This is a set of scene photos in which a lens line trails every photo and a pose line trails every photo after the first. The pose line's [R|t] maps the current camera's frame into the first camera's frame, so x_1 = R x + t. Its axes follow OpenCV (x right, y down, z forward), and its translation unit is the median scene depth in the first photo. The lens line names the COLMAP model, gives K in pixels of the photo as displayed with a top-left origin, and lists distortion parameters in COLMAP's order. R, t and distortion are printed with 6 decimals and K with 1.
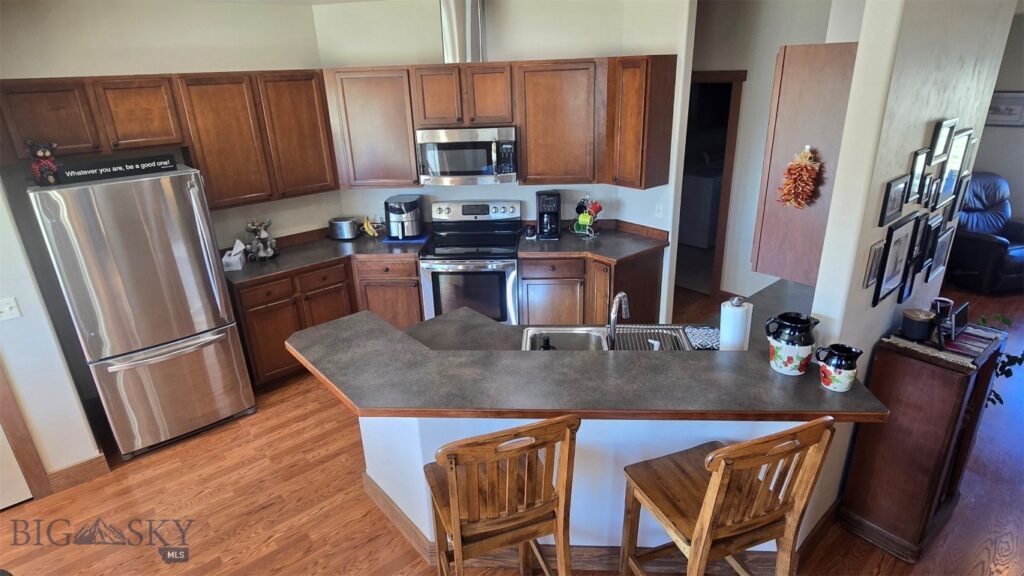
lens RADIAL K [[553.8, 0, 507.3], [0, 553.8, 287.8], [0, 0, 1]] dist [-0.013922, -0.001590]
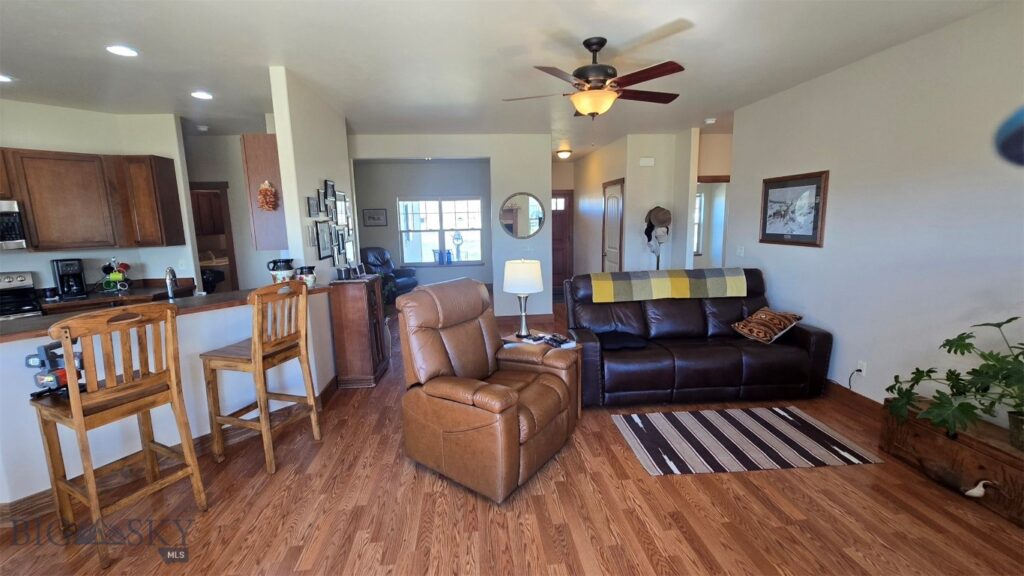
lens RADIAL K [[414.3, 0, 506.7], [0, 414.3, 285.5], [0, 0, 1]] dist [-0.002878, -0.000217]
pose [[0.567616, -0.107063, 0.816303, -0.127657], [0.298811, 0.950688, -0.083090, 0.256366], [-0.767153, 0.291084, 0.571617, -0.234587]]
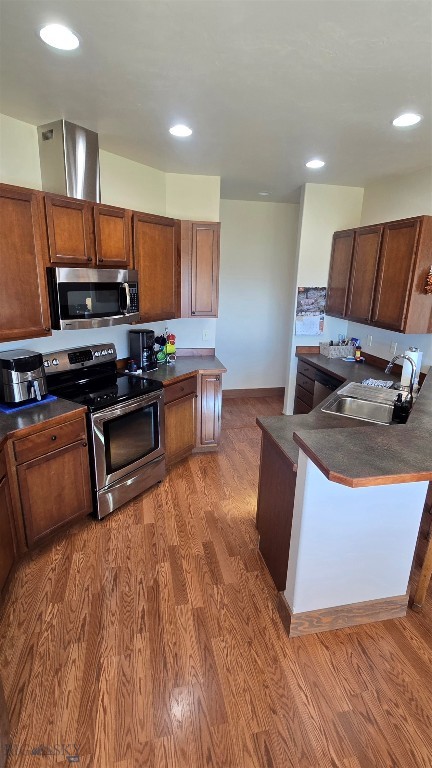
lens RADIAL K [[371.1, 0, 212.4], [0, 371.1, 386.1], [0, 0, 1]] dist [-0.006181, 0.000322]
pose [[0.476134, -0.211738, 0.853501, -0.576634], [0.282864, 0.955873, 0.079336, -0.086705], [-0.832637, 0.203650, 0.515017, 0.539585]]
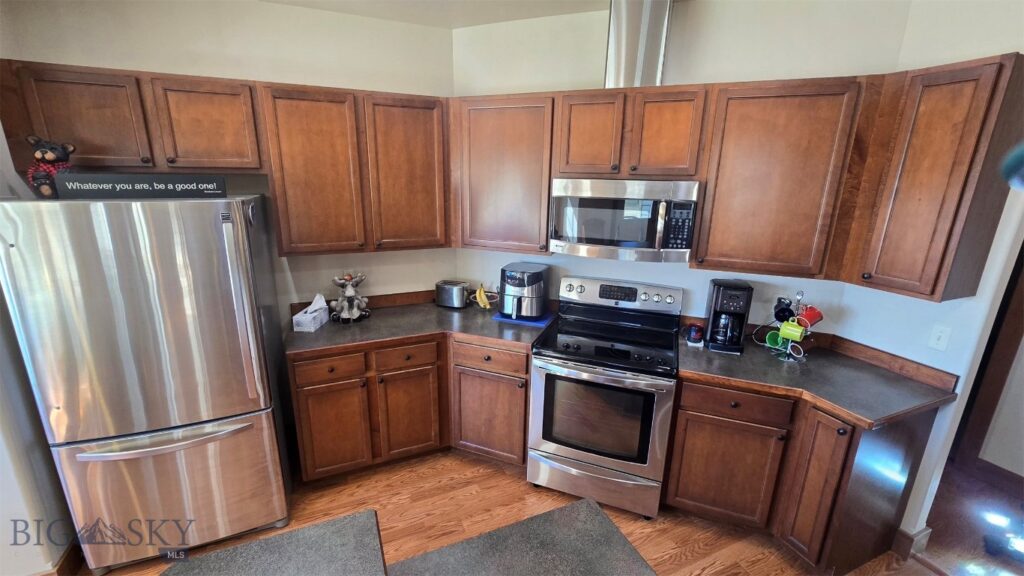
lens RADIAL K [[414.3, 0, 514.1], [0, 414.3, 288.6], [0, 0, 1]] dist [-0.002878, -0.000217]
pose [[0.958233, 0.126334, -0.256574, -0.054897], [-0.151885, 0.984969, -0.082264, -0.088576], [0.242324, 0.117798, 0.963017, 0.477652]]
